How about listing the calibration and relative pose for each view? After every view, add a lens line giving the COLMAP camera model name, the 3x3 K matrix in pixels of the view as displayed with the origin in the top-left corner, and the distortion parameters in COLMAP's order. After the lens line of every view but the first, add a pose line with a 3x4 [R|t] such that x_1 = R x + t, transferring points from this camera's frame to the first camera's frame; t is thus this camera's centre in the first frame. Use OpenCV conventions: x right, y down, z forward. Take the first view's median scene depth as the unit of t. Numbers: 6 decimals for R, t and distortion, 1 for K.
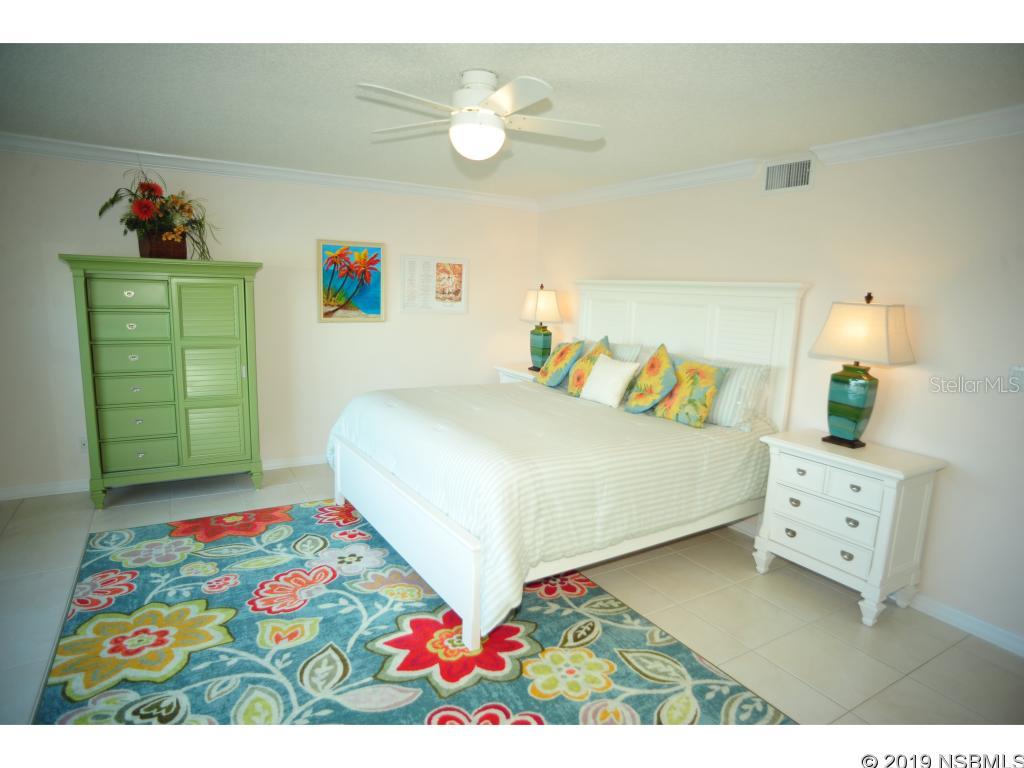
lens RADIAL K [[585.3, 0, 515.0], [0, 585.3, 389.0], [0, 0, 1]] dist [-0.086798, 0.060456]
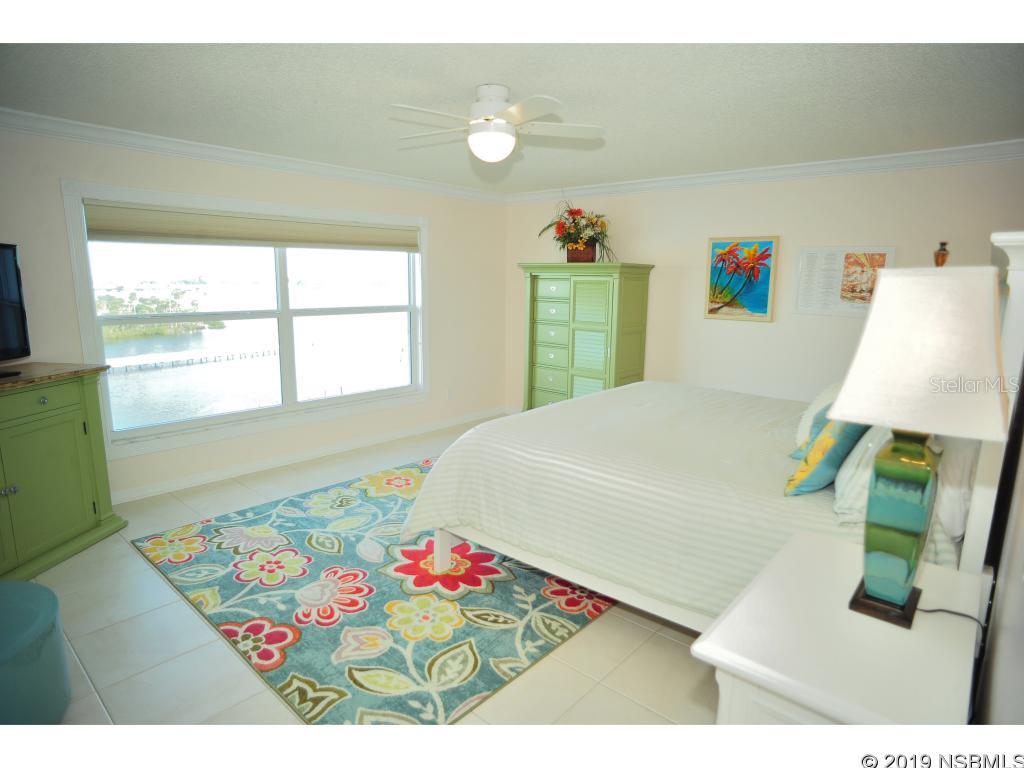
lens RADIAL K [[585.3, 0, 515.0], [0, 585.3, 389.0], [0, 0, 1]] dist [-0.086798, 0.060456]
pose [[0.294371, 0.145454, -0.944557, 0.873481], [-0.163783, 0.981406, 0.100085, -0.061441], [0.941552, 0.125241, 0.312721, 0.584706]]
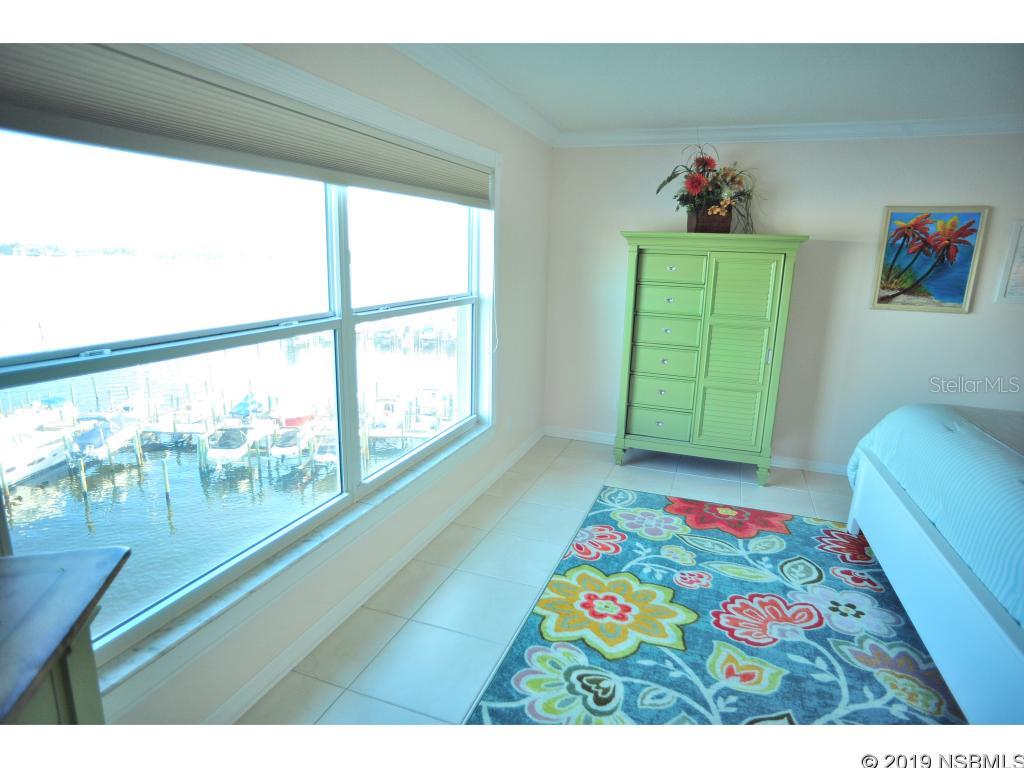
lens RADIAL K [[585.3, 0, 515.0], [0, 585.3, 389.0], [0, 0, 1]] dist [-0.086798, 0.060456]
pose [[0.624541, 0.159701, -0.764490, -0.023319], [-0.135917, 0.986158, 0.094972, -0.016120], [0.769074, 0.044594, 0.637602, 0.150886]]
